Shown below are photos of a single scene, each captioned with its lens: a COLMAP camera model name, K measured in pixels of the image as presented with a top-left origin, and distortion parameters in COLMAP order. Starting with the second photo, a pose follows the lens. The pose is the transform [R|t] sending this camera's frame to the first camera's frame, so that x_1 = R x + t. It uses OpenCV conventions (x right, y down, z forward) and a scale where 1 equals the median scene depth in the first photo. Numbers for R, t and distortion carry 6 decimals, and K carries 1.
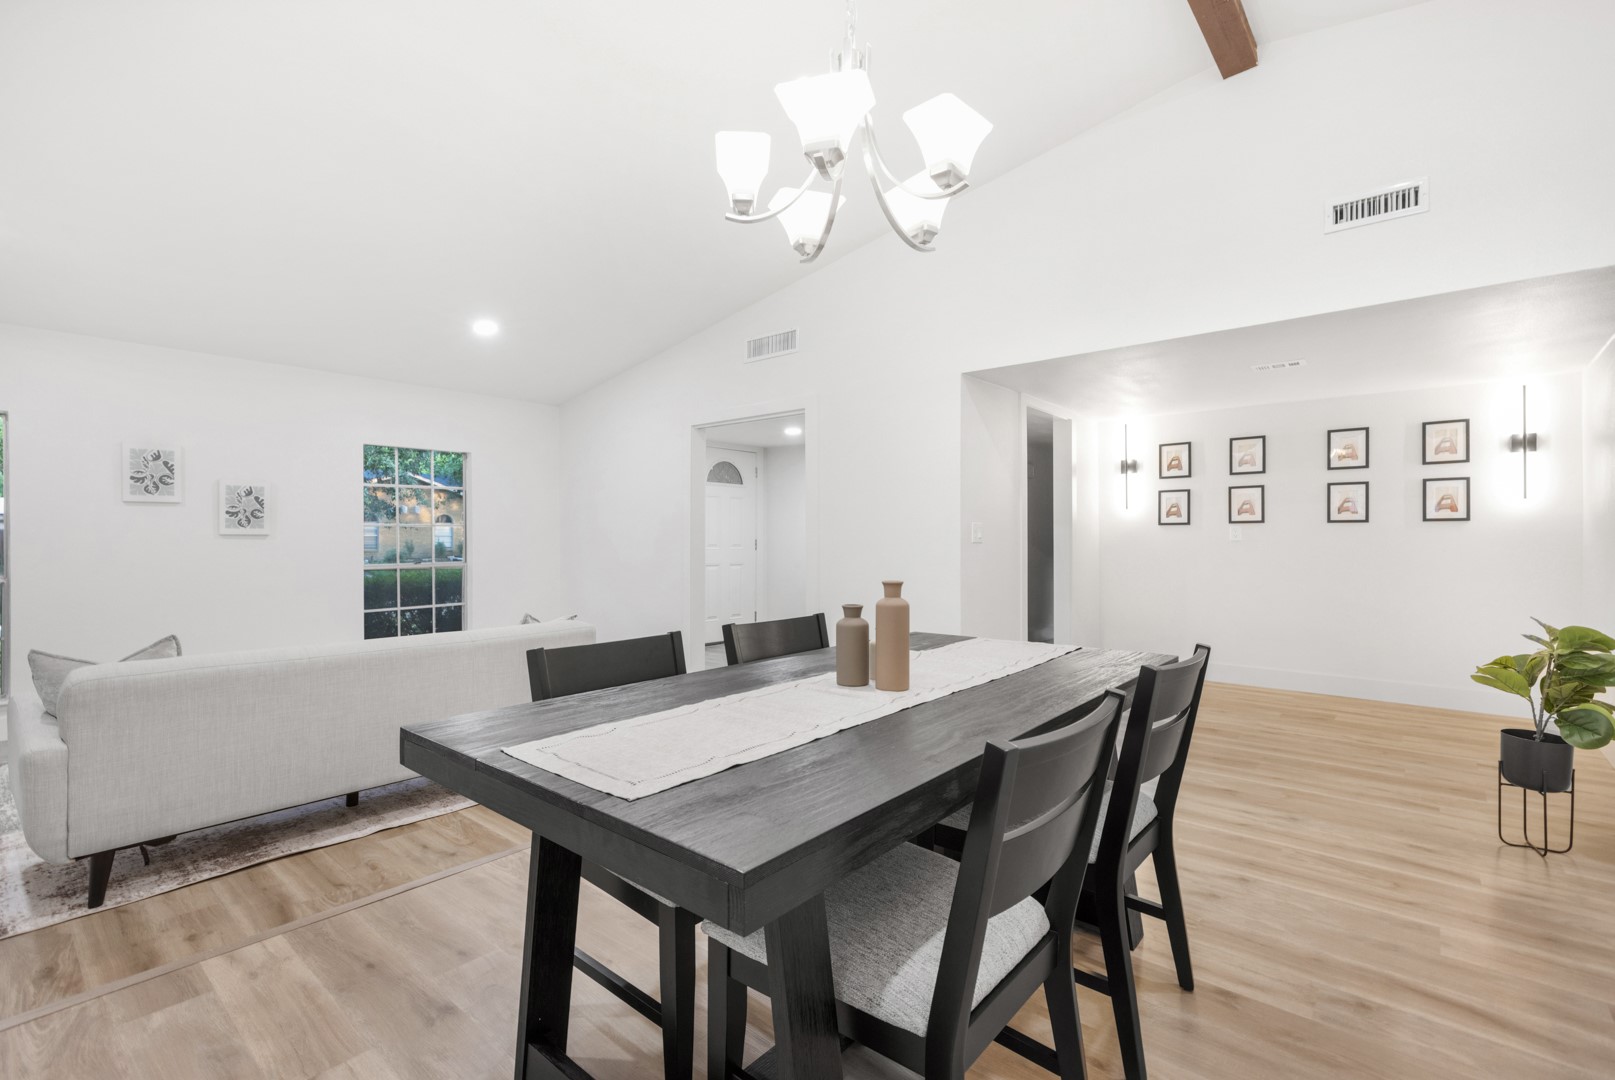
lens RADIAL K [[728.0, 0, 800.0], [0, 728.0, 537.8], [0, 0, 1]] dist [0.001119, 0.000126]
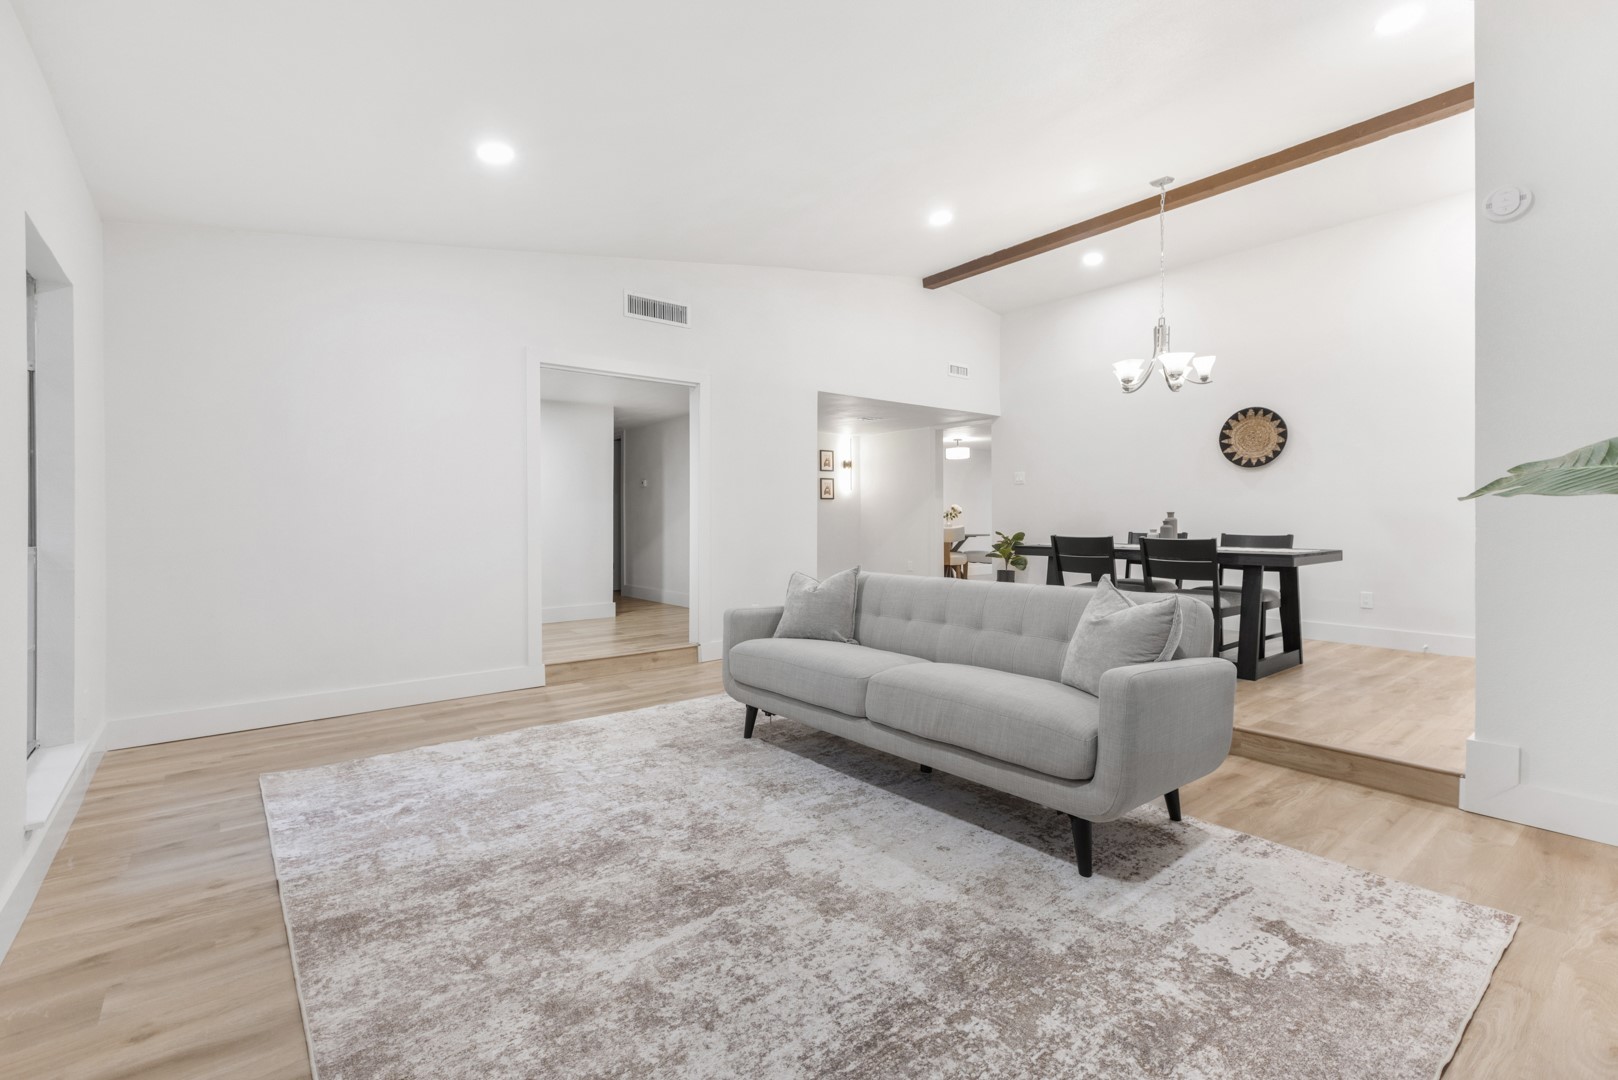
lens RADIAL K [[719.0, 0, 797.0], [0, 719.0, 528.9], [0, 0, 1]] dist [0.025590, 0.000193]
pose [[0.182846, -0.018078, 0.982975, -1.004774], [0.007399, 0.999828, 0.017012, 0.021563], [-0.983114, 0.004163, 0.182949, 0.638888]]
